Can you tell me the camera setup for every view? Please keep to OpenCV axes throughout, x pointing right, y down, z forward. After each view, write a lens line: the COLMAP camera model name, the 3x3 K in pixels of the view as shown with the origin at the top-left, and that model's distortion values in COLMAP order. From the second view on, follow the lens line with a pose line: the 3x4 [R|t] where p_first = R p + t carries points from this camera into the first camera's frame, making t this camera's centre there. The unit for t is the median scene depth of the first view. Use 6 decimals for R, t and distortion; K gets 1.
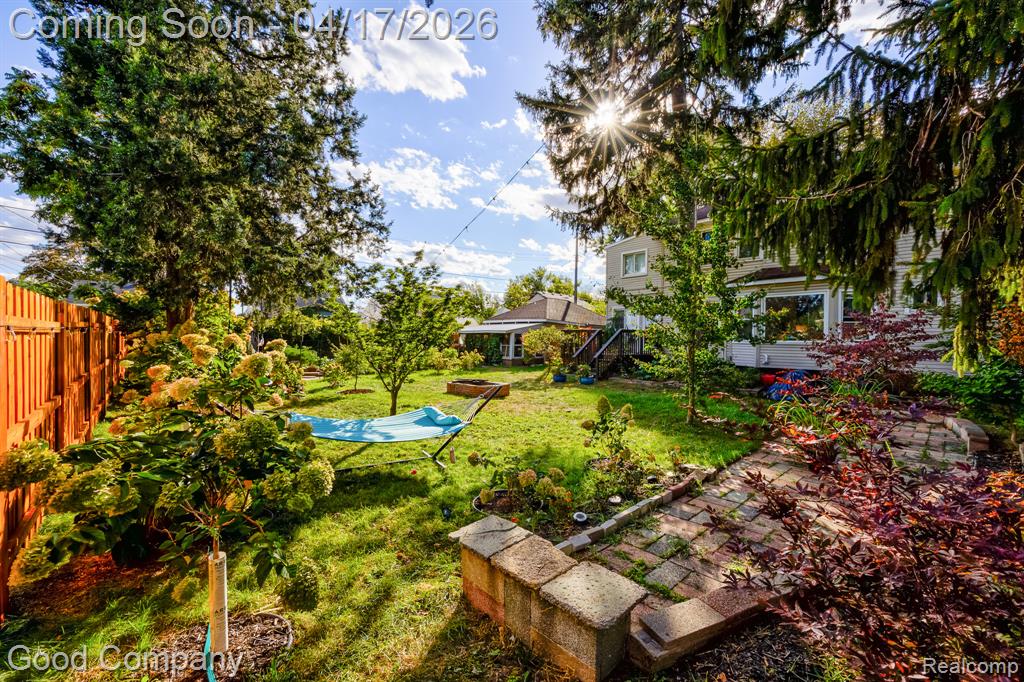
lens RADIAL K [[423.7, 0, 515.1], [0, 423.7, 339.4], [0, 0, 1]] dist [-0.006783, 0.002058]
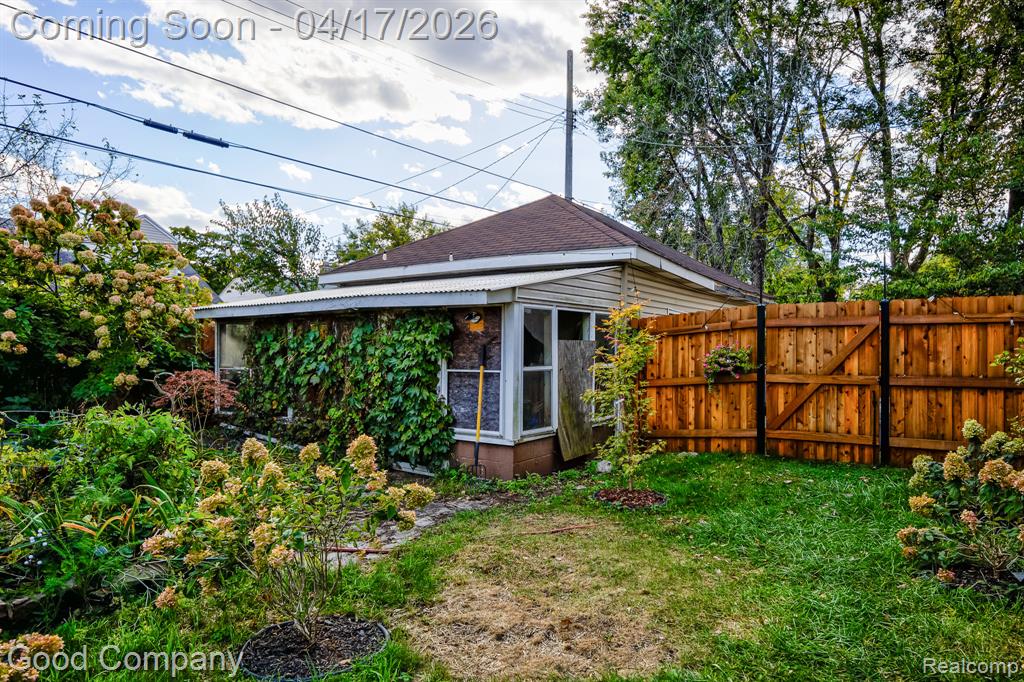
lens RADIAL K [[655.2, 0, 512.9], [0, 655.2, 344.3], [0, 0, 1]] dist [-0.026162, -0.000376]
pose [[0.965396, -0.017205, 0.260220, -0.120265], [0.017368, 0.999848, 0.001672, 0.002622], [-0.260209, 0.002906, 0.965548, 1.043680]]
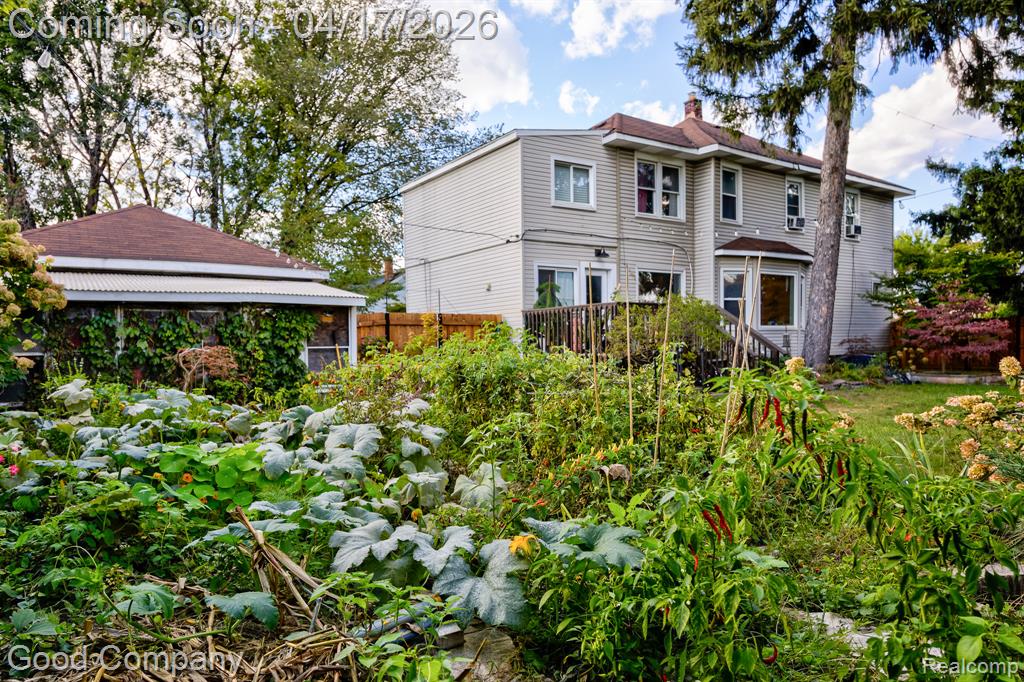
lens RADIAL K [[691.5, 0, 456.3], [0, 691.5, 366.0], [0, 0, 1]] dist [0.016282, 0.000161]
pose [[0.152459, -0.040041, 0.987498, -0.735575], [0.017736, 0.999129, 0.037774, 0.016408], [-0.988151, 0.011756, 0.153036, 1.232383]]
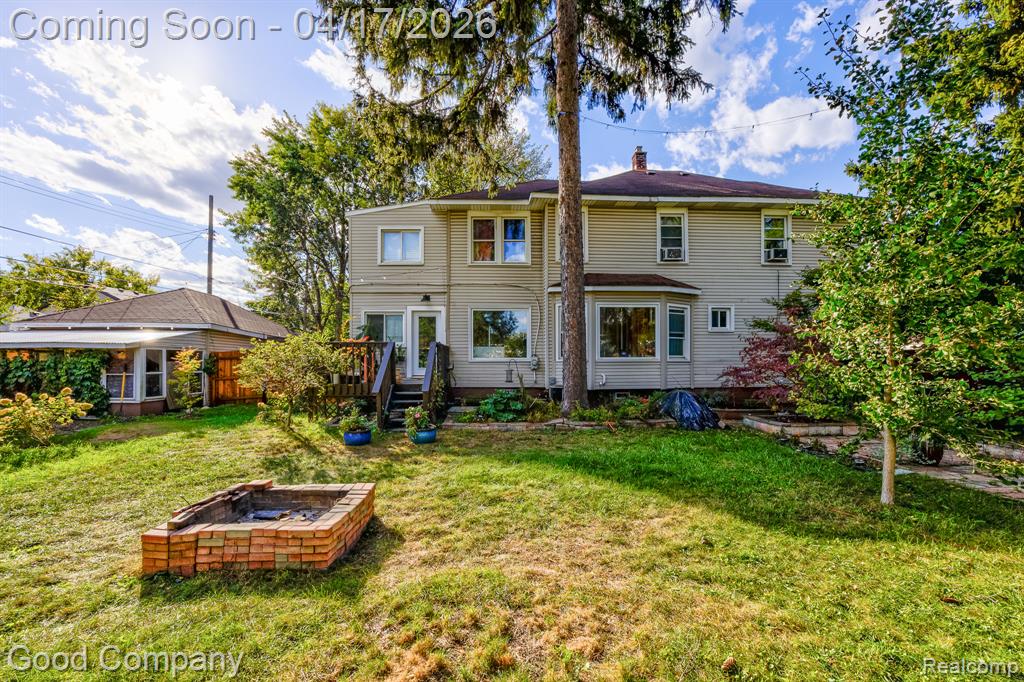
lens RADIAL K [[423.7, 0, 504.0], [0, 423.7, 363.9], [0, 0, 1]] dist [-0.006783, 0.002058]
pose [[0.632465, -0.021600, 0.774287, -0.169696], [0.010242, 0.999757, 0.019524, -0.003338], [-0.774521, -0.004418, 0.632533, 0.545923]]
